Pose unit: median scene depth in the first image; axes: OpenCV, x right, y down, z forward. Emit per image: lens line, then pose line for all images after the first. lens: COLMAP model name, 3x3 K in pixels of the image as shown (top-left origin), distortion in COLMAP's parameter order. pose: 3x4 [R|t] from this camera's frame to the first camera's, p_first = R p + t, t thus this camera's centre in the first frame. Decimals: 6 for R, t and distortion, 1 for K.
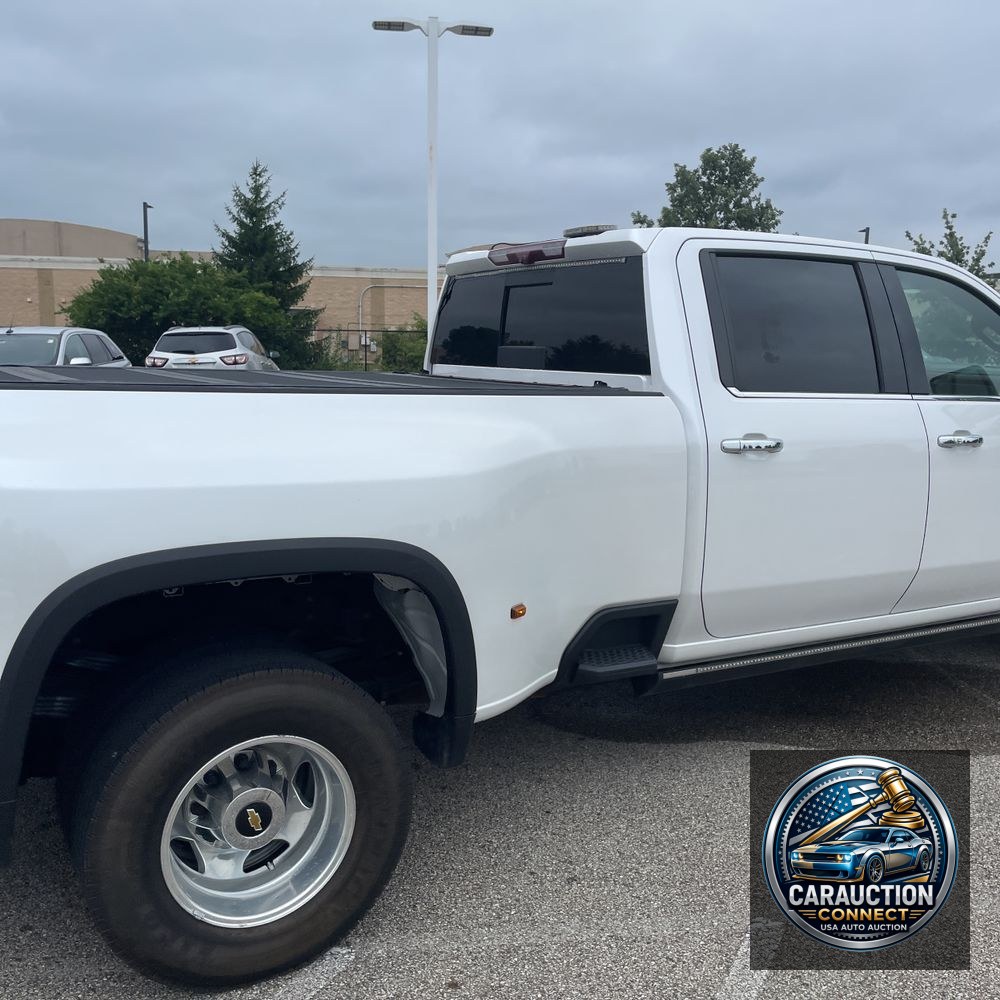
lens RADIAL K [[1016.4, 0, 499.4], [0, 1016.4, 484.5], [0, 0, 1]] dist [0.056675, 0.000000]
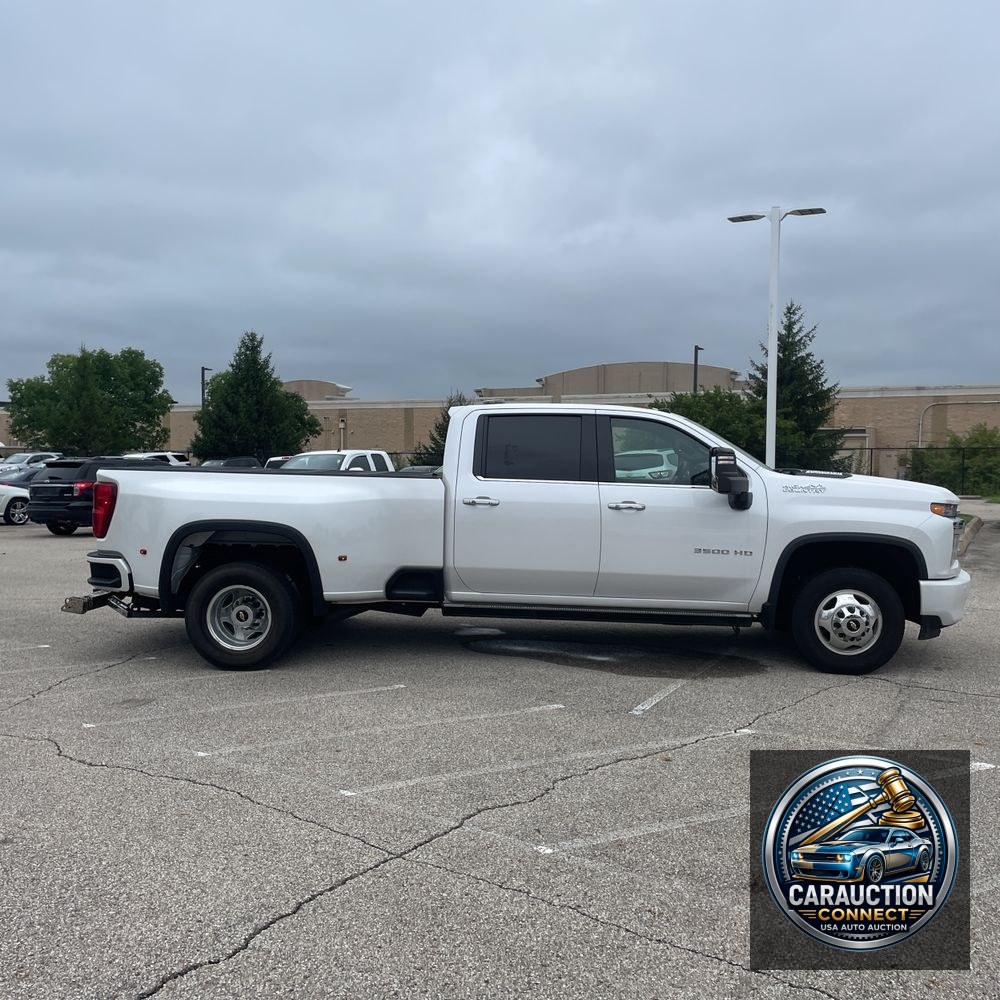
lens RADIAL K [[1016.4, 0, 518.0], [0, 1016.4, 508.8], [0, 0, 1]] dist [0.056675, 0.000000]
pose [[0.830790, 0.019235, -0.556253, 0.376963], [-0.070579, 0.994976, -0.071007, 0.031063], [0.552092, 0.098252, 0.827974, -0.190722]]
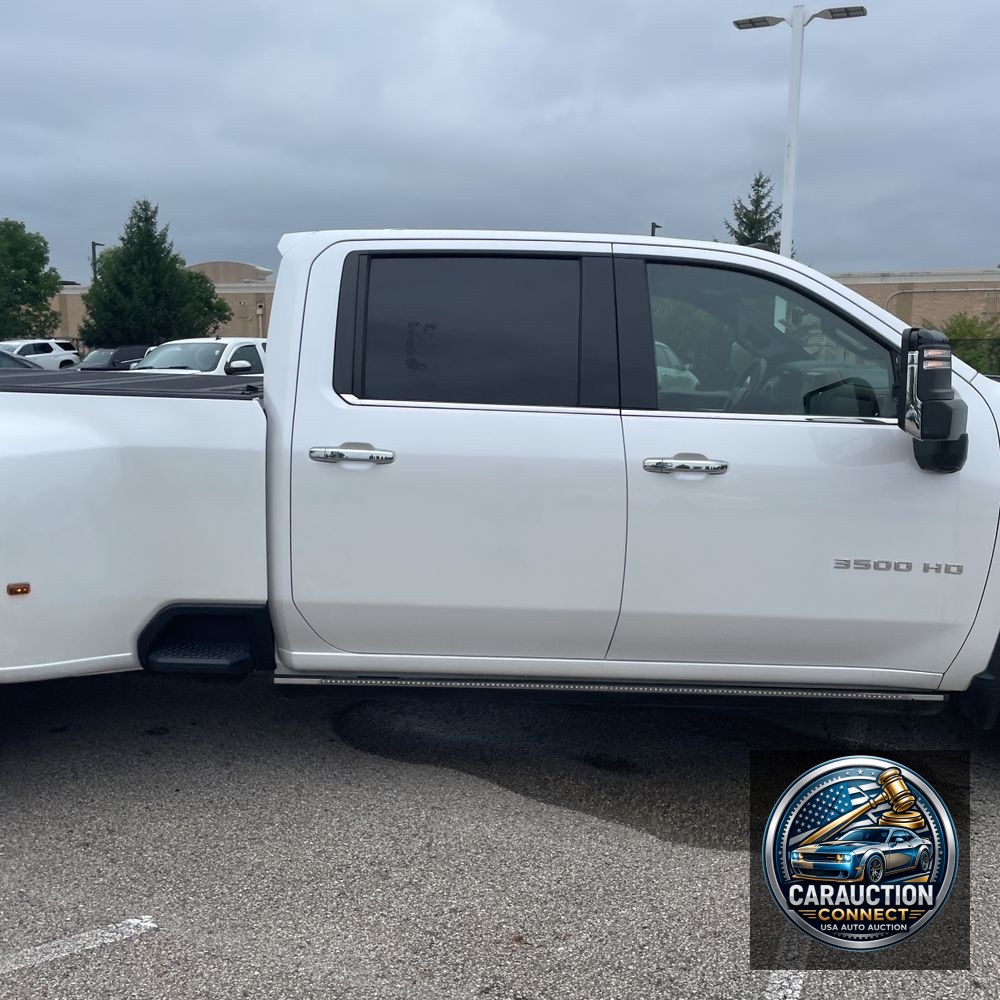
lens RADIAL K [[1016.4, 0, 529.4], [0, 1016.4, 501.2], [0, 0, 1]] dist [0.056675, 0.000000]
pose [[0.868695, 0.068490, -0.490590, 0.212075], [-0.066213, 0.997562, 0.022023, -0.006595], [0.490902, 0.013352, 0.871112, 0.060097]]
